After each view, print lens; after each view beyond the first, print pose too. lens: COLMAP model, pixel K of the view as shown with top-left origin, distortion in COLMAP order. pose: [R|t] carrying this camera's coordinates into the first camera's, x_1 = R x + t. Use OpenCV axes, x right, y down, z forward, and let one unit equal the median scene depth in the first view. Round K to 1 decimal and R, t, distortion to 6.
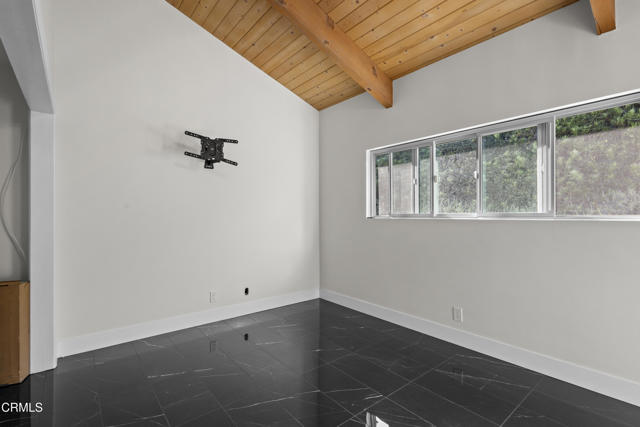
lens RADIAL K [[294.5, 0, 320.5], [0, 294.5, 214.7], [0, 0, 1]] dist [0.007000, -0.001913]
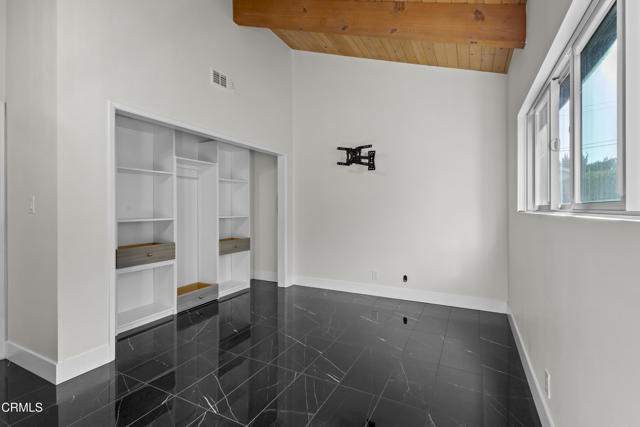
lens RADIAL K [[294.5, 0, 323.2], [0, 294.5, 209.9], [0, 0, 1]] dist [0.007000, -0.001913]
pose [[0.409792, 0.006861, -0.912153, 0.726238], [0.000978, 0.999968, 0.007960, 0.000512], [0.912178, -0.004154, 0.409773, 0.341602]]
